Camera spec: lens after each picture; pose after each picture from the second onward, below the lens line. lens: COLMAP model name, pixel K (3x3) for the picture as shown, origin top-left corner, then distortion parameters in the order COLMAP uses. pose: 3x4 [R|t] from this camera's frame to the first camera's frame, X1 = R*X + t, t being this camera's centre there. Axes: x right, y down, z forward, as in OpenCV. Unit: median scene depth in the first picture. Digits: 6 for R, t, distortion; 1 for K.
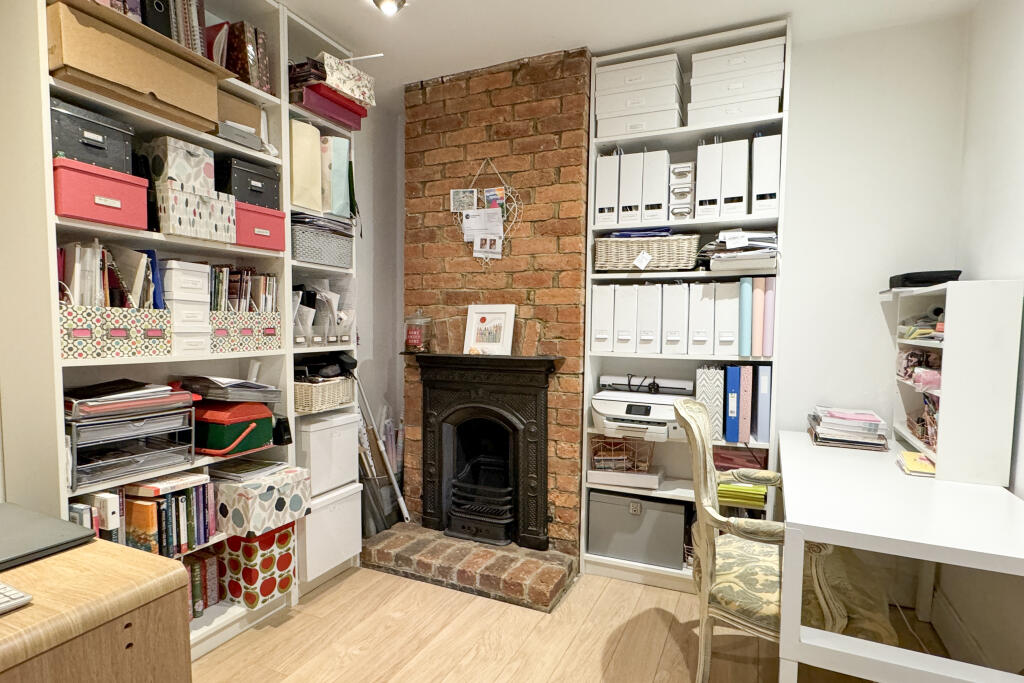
lens RADIAL K [[548.9, 0, 515.3], [0, 548.9, 355.9], [0, 0, 1]] dist [0.002570, -0.000374]
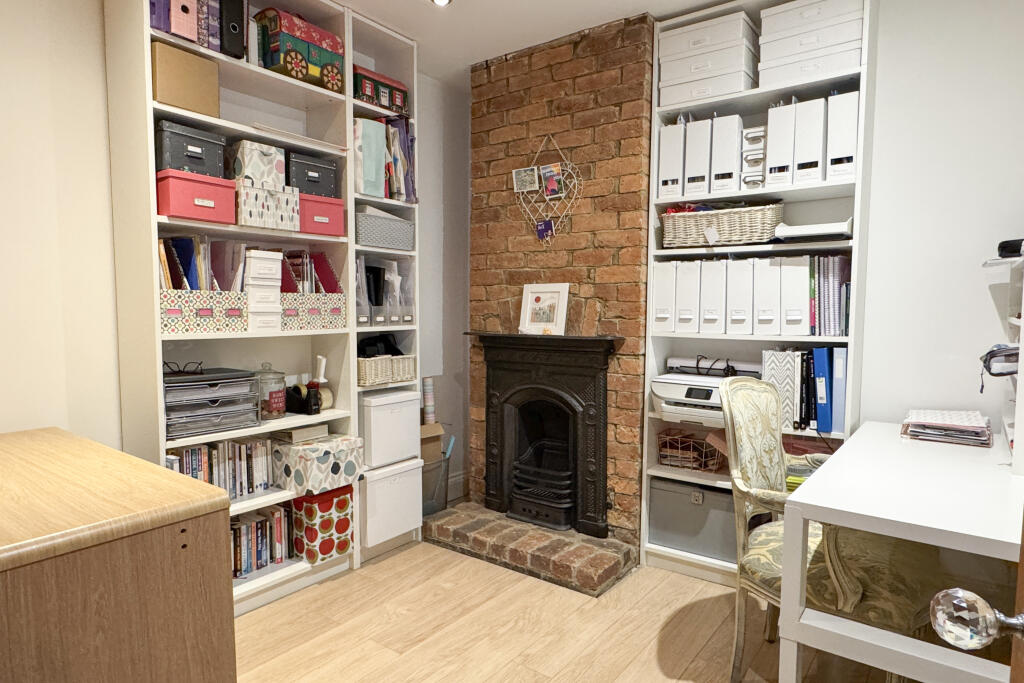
lens RADIAL K [[611.7, 0, 510.7], [0, 611.7, 342.8], [0, 0, 1]] dist [-0.001123, 0.001285]
pose [[0.979003, 0.006645, -0.203735, 0.116837], [-0.006249, 0.999977, 0.002590, 0.010160], [0.203748, -0.001263, 0.979023, -0.089373]]
